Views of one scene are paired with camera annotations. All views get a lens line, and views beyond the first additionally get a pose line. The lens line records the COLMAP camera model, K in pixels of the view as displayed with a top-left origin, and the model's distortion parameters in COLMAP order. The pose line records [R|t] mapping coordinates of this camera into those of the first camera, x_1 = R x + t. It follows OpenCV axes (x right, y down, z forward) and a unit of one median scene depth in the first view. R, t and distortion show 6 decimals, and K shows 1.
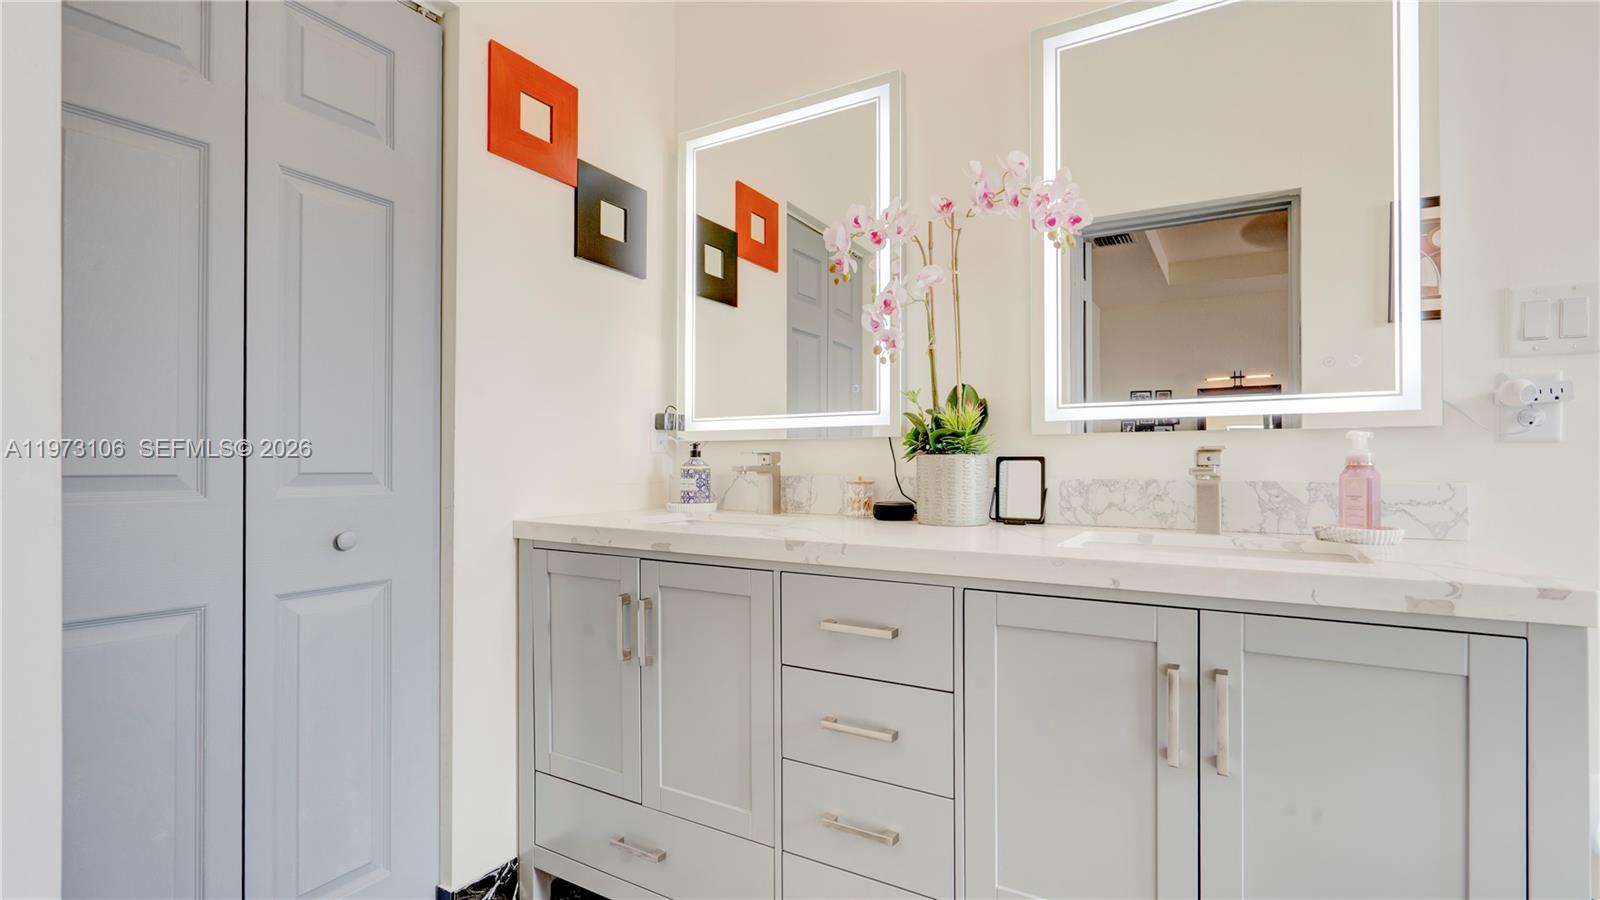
lens RADIAL K [[743.6, 0, 800.0], [0, 743.6, 450.0], [0, 0, 1]] dist [-0.002048, 0.000810]
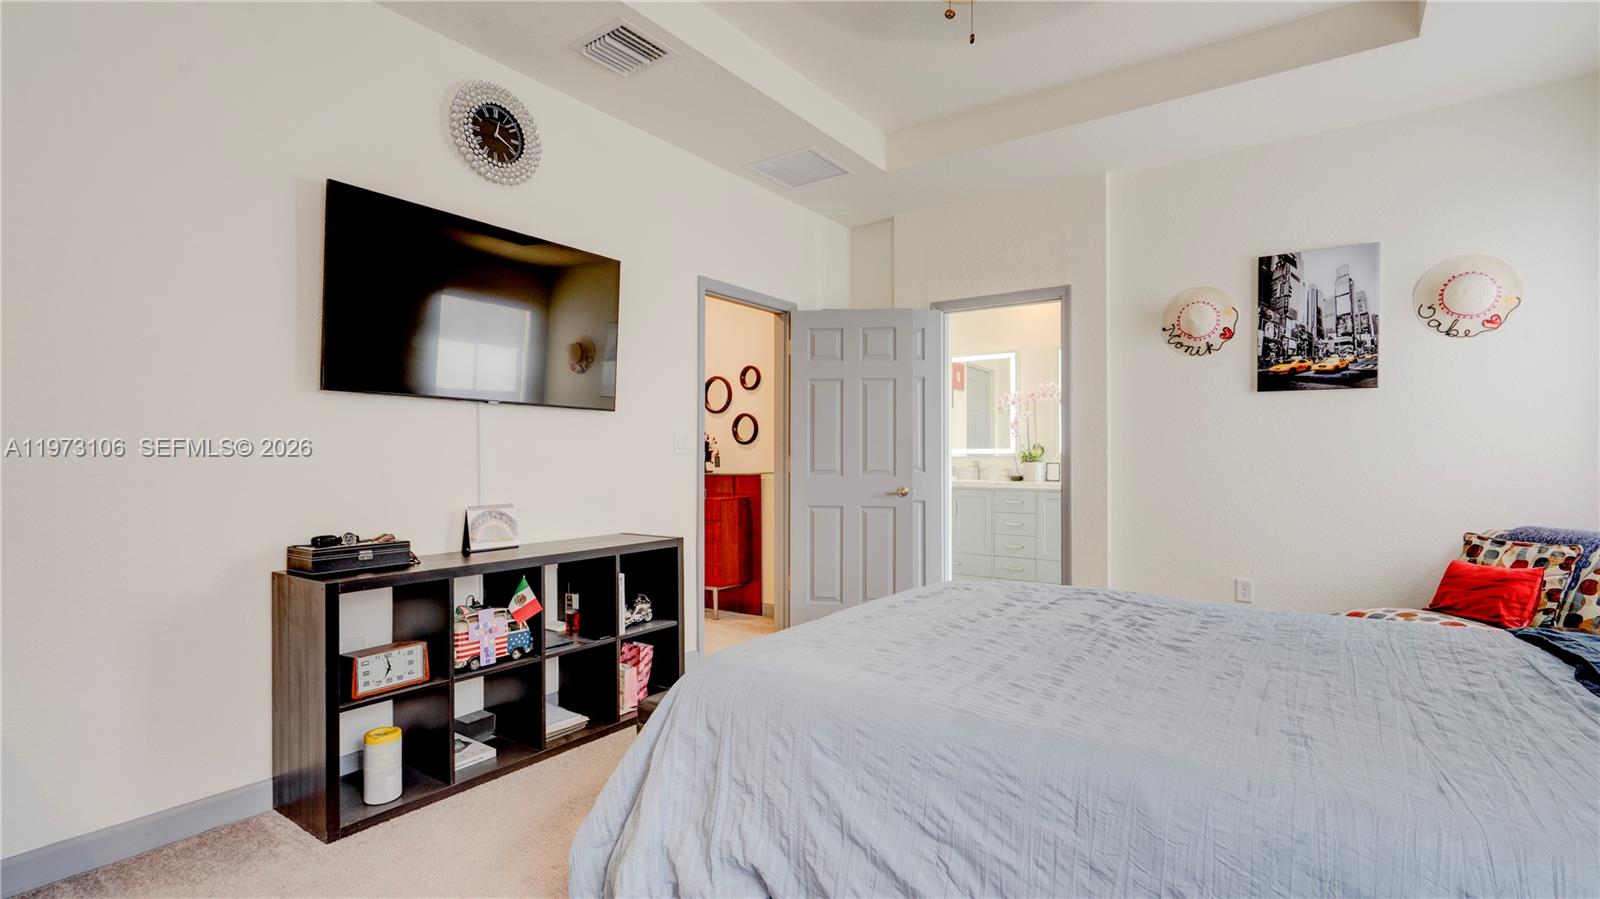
lens RADIAL K [[743.6, 0, 800.0], [0, 743.6, 449.5], [0, 0, 1]] dist [-0.002048, 0.000810]
pose [[0.996368, -0.001795, -0.085129, -0.616176], [0.002441, 0.999969, 0.007486, -0.085227], [0.085113, -0.007667, 0.996342, -2.680029]]
